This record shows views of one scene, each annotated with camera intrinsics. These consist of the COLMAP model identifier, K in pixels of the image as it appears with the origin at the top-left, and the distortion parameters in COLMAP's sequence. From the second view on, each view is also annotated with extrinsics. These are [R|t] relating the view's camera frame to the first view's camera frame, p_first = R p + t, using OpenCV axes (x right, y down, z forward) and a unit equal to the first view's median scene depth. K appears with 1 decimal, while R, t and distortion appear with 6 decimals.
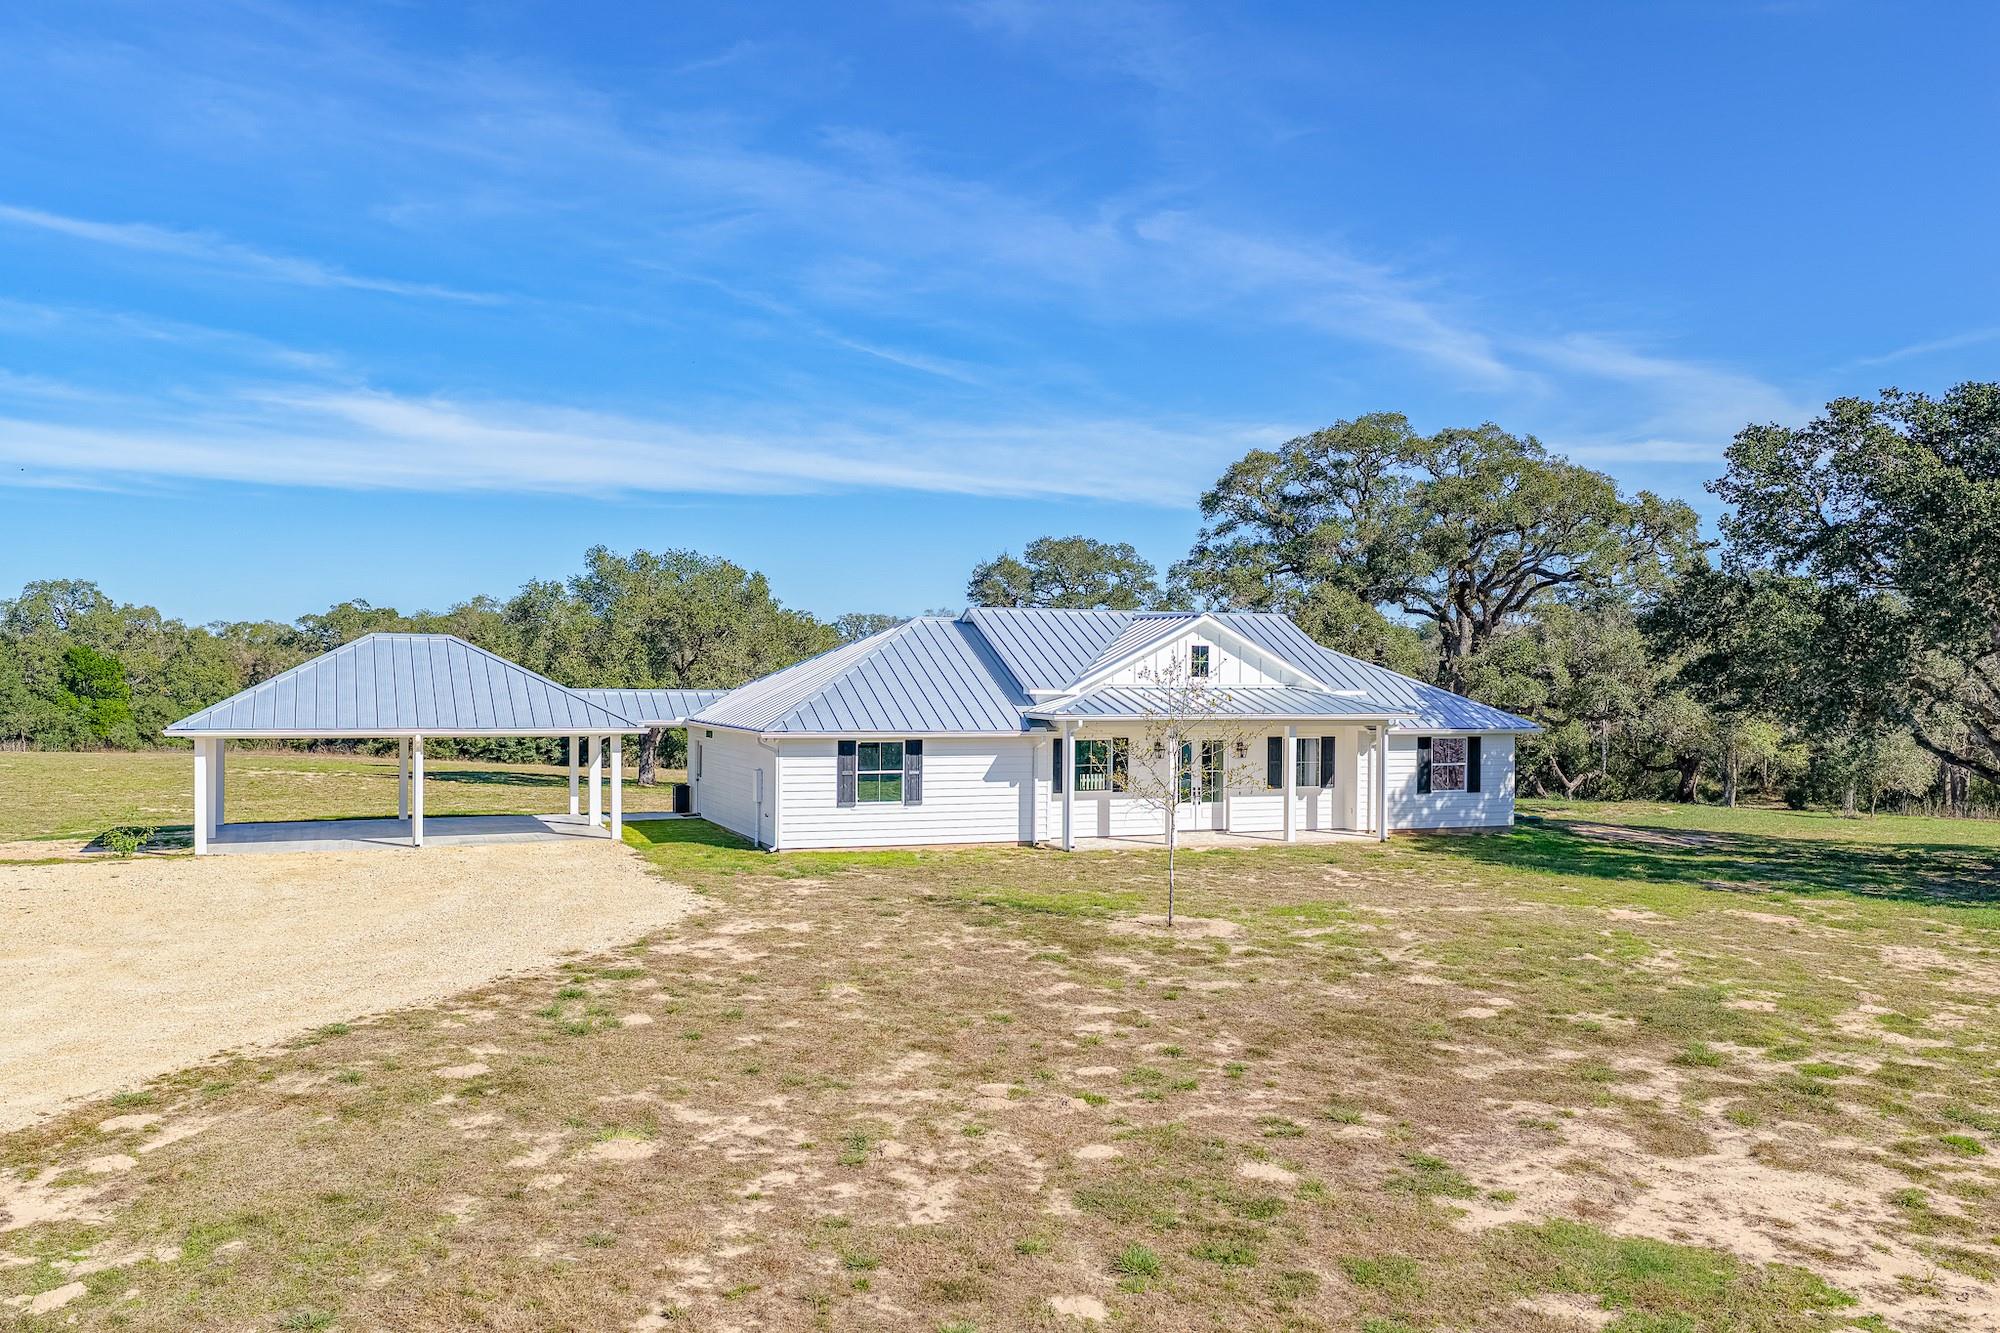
lens RADIAL K [[1749.0, 0, 996.5], [0, 1749.0, 654.3], [0, 0, 1]] dist [0.006324, 0.002629]
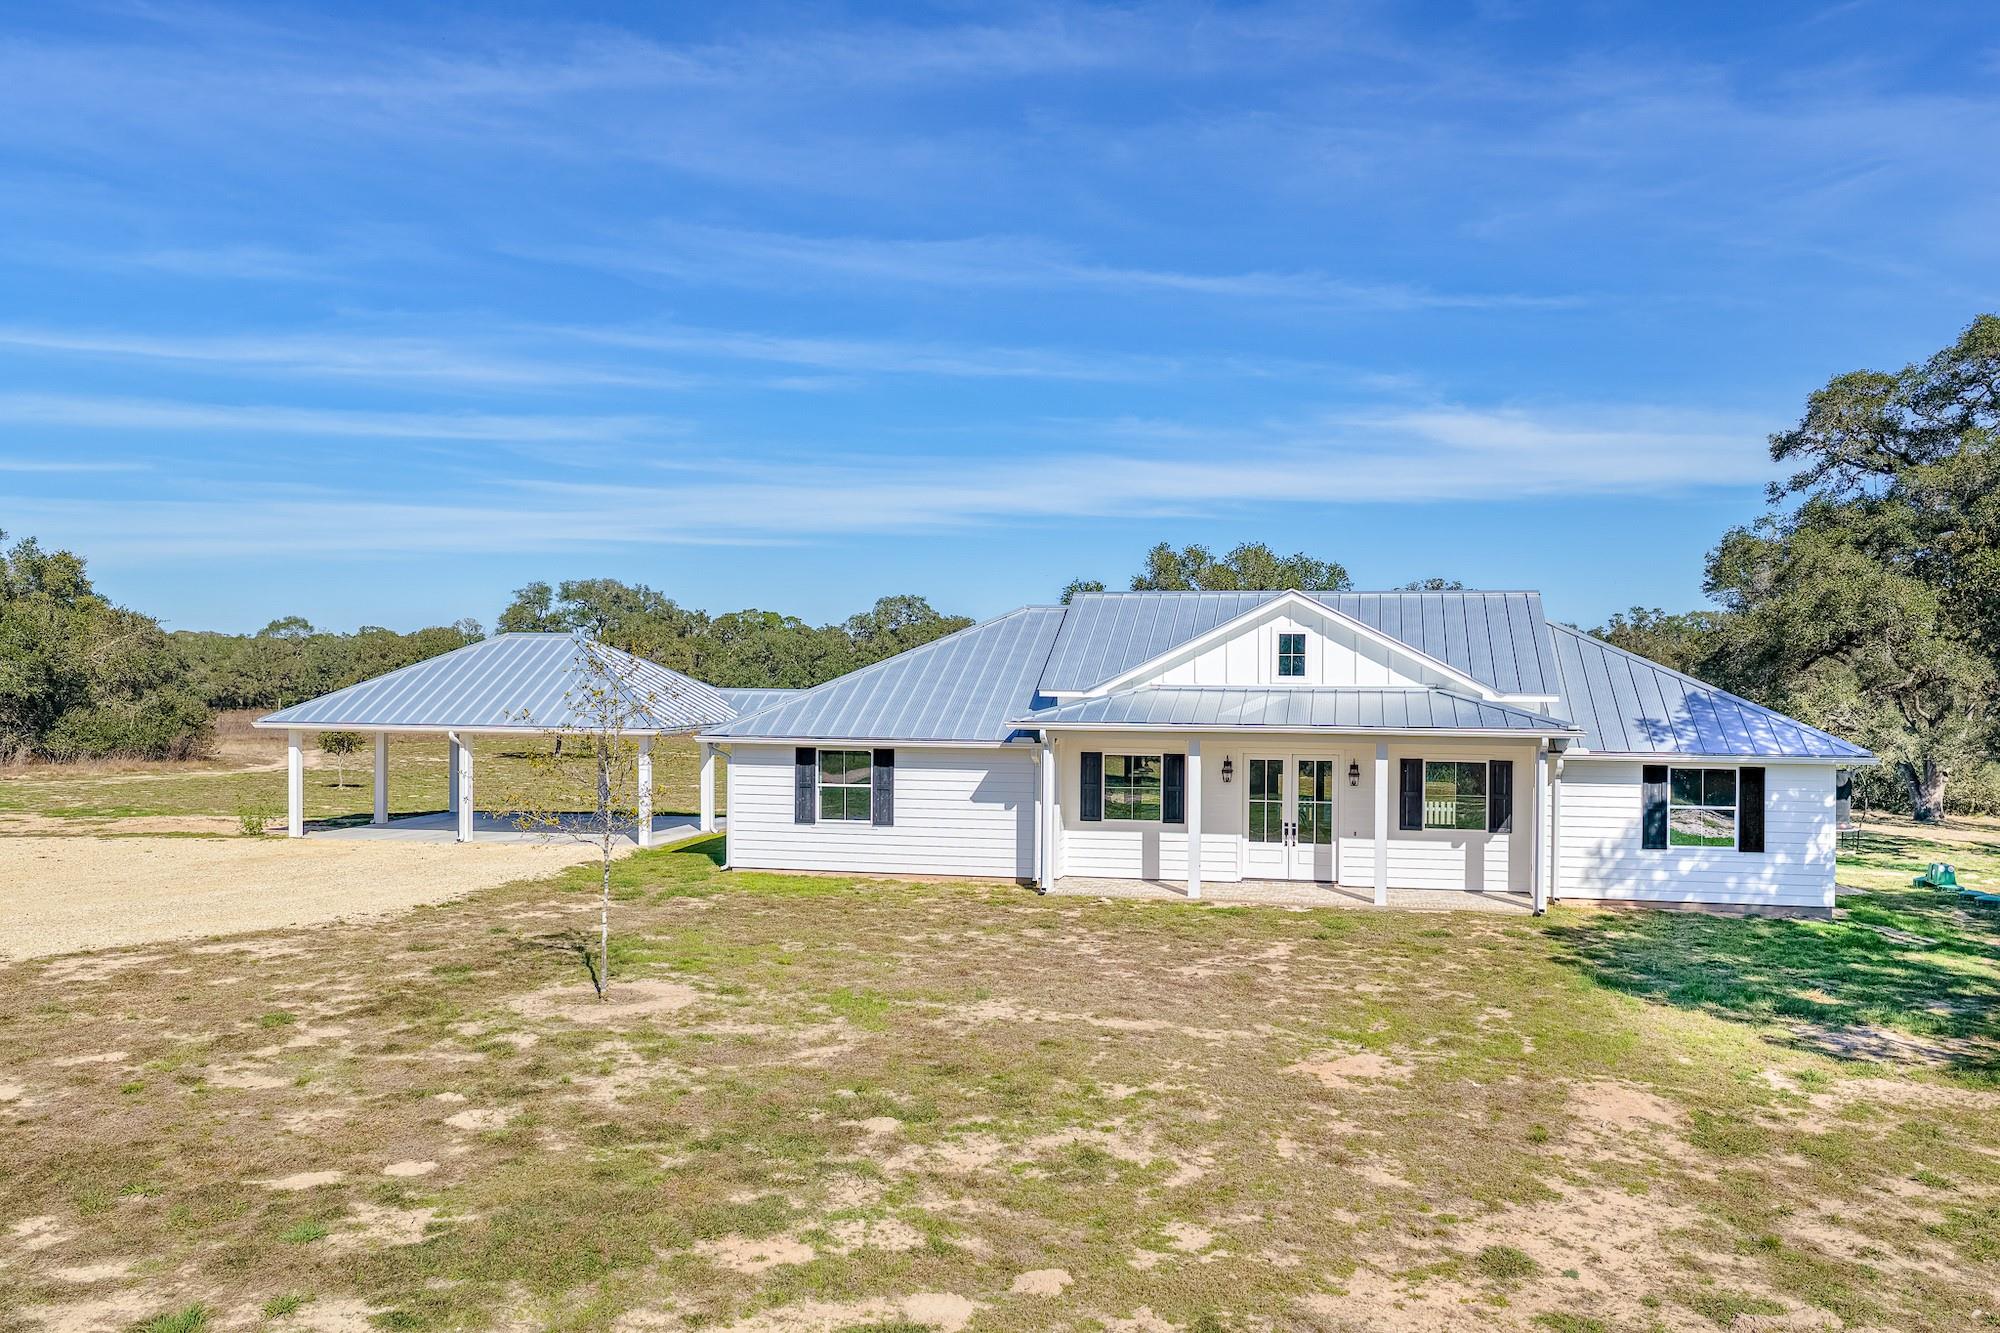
lens RADIAL K [[1749.0, 0, 999.7], [0, 1749.0, 685.4], [0, 0, 1]] dist [0.006324, 0.002629]
pose [[0.809264, 0.002450, -0.587439, 0.438411], [0.004271, 0.999940, 0.010055, 0.008794], [0.587429, -0.010646, 0.809206, 0.309060]]
